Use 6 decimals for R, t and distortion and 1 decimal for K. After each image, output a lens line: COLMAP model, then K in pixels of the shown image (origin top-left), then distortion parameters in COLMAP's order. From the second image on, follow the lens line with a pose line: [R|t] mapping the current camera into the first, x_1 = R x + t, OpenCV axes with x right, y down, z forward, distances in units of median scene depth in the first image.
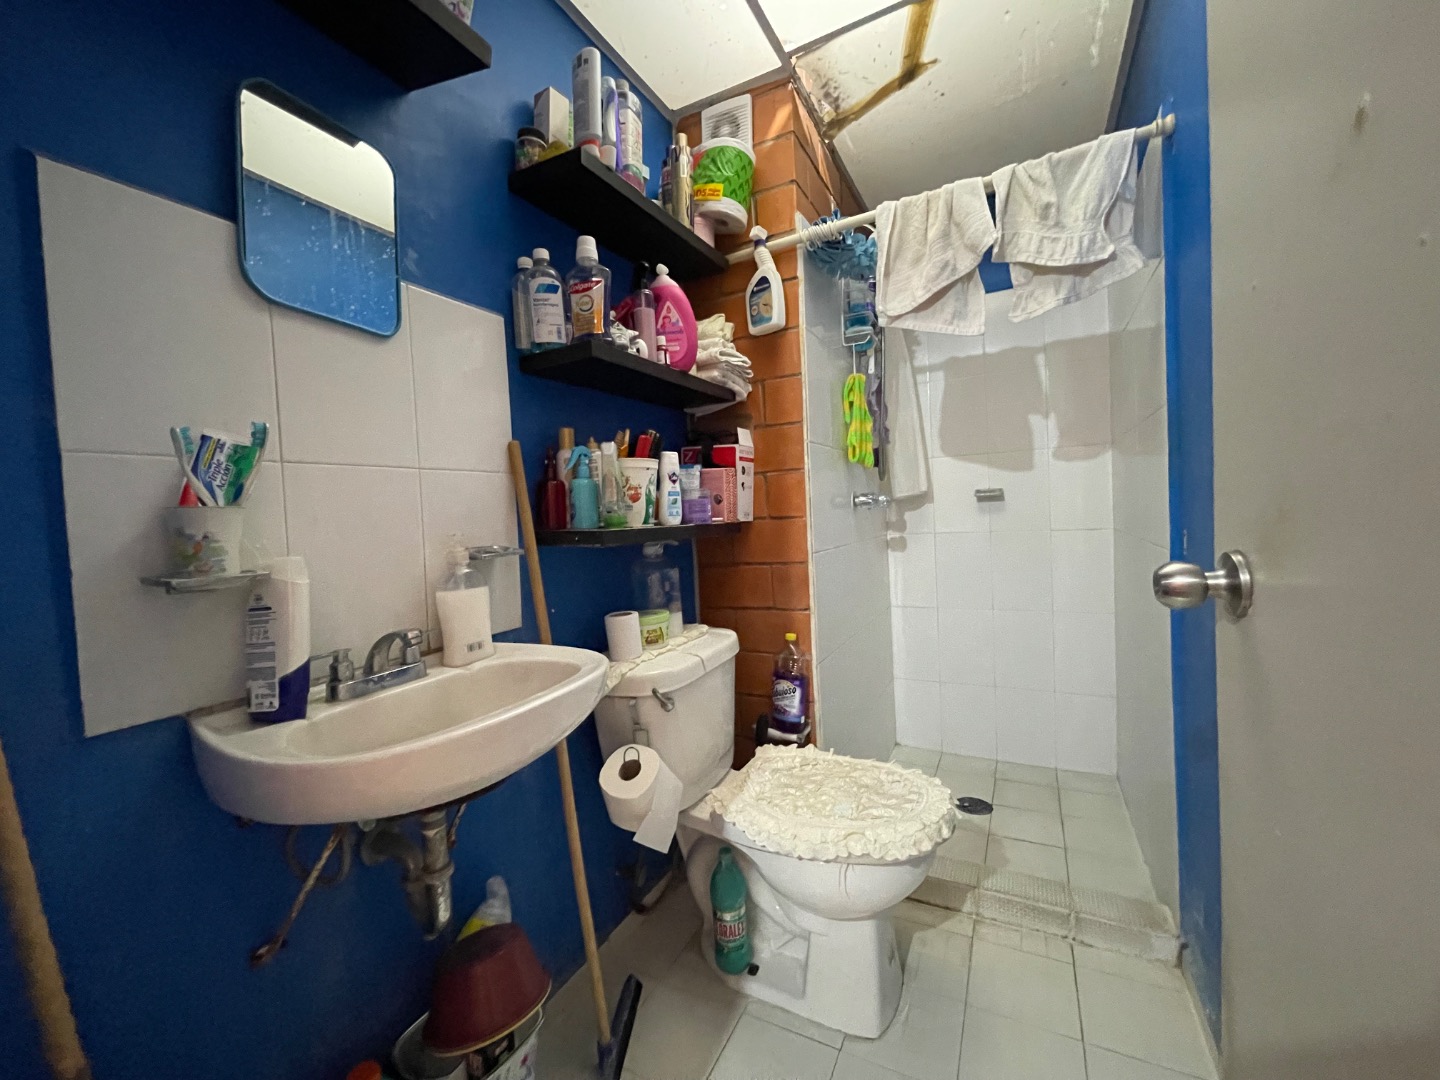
lens RADIAL K [[583.0, 0, 715.7], [0, 583.0, 534.3], [0, 0, 1]] dist [-0.002273, 0.001878]
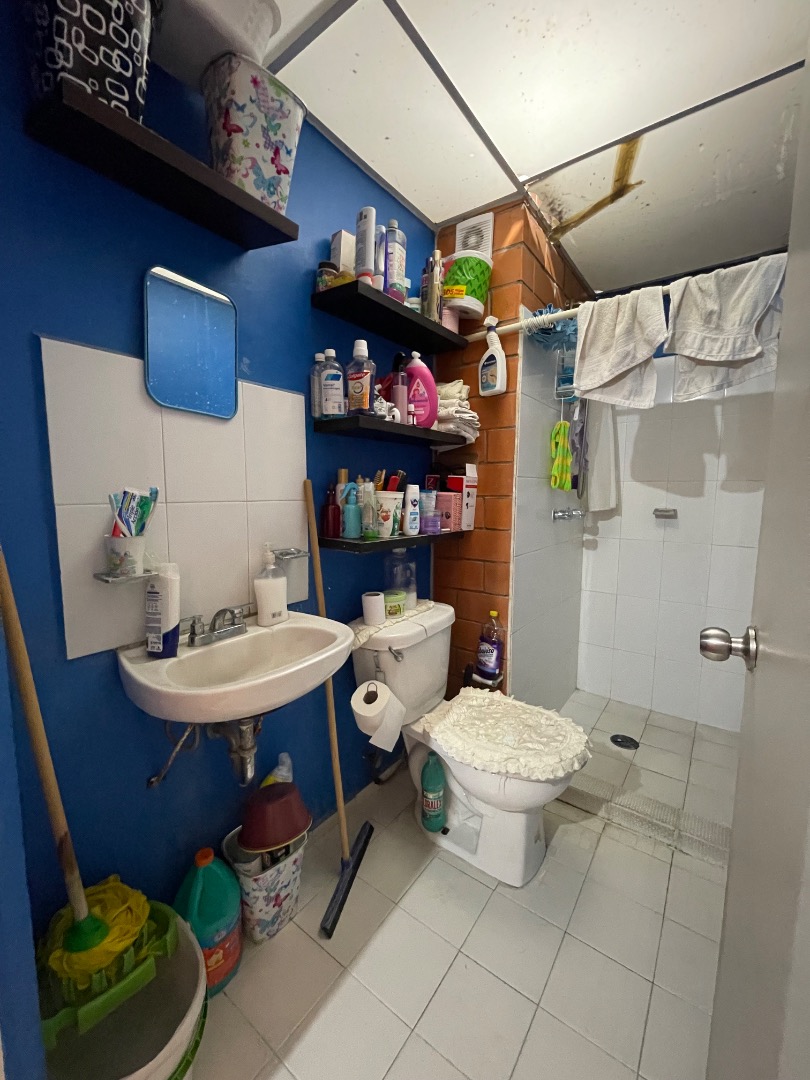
lens RADIAL K [[437.3, 0, 408.2], [0, 437.3, 539.4], [0, 0, 1]] dist [-0.002273, 0.001878]
pose [[0.987688, 0.069701, -0.140053, 0.077862], [-0.058448, 0.994841, 0.082914, -0.105711], [0.145110, -0.073708, 0.986666, -0.091207]]
